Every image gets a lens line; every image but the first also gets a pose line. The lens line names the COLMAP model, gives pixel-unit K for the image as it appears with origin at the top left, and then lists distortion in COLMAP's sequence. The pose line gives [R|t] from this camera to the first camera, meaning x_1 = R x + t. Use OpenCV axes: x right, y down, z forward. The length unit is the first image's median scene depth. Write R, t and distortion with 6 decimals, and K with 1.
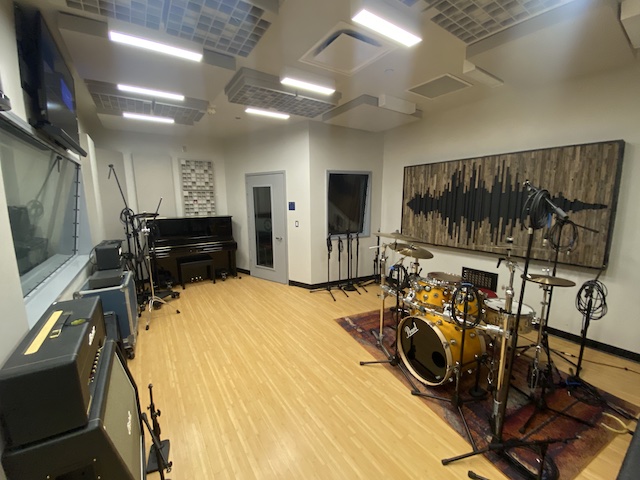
lens RADIAL K [[263.2, 0, 318.8], [0, 263.2, 242.3], [0, 0, 1]] dist [0.001516, -0.011494]
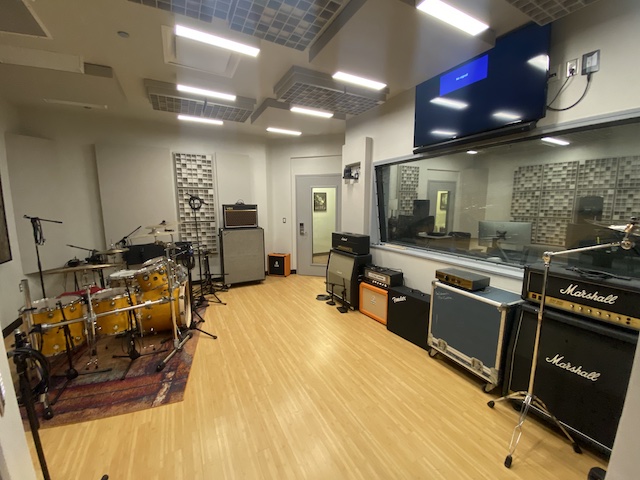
lens RADIAL K [[263.2, 0, 318.1], [0, 263.2, 240.0], [0, 0, 1]] dist [0.001516, -0.011494]
pose [[-0.994247, -0.005290, 0.106979, -0.332767], [0.027525, 0.952620, 0.302915, -0.232958], [-0.103513, 0.304117, -0.946994, 1.552492]]
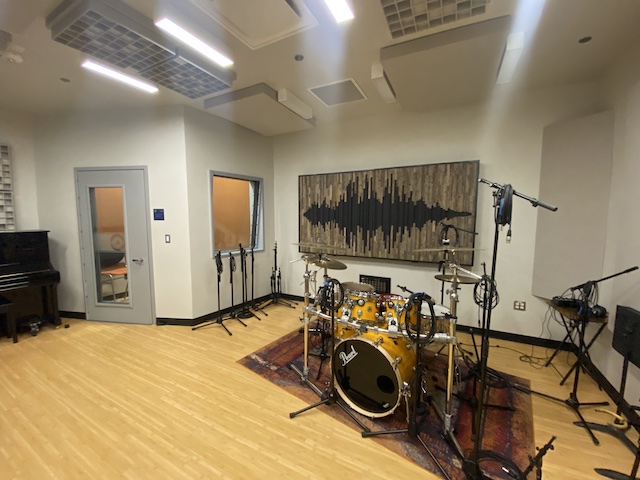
lens RADIAL K [[263.2, 0, 322.3], [0, 263.2, 240.2], [0, 0, 1]] dist [0.001516, -0.011494]
pose [[0.874692, -0.032661, 0.483577, -0.089211], [0.067500, 0.996213, -0.054809, 0.004821], [-0.479955, 0.080582, 0.873584, 0.210692]]
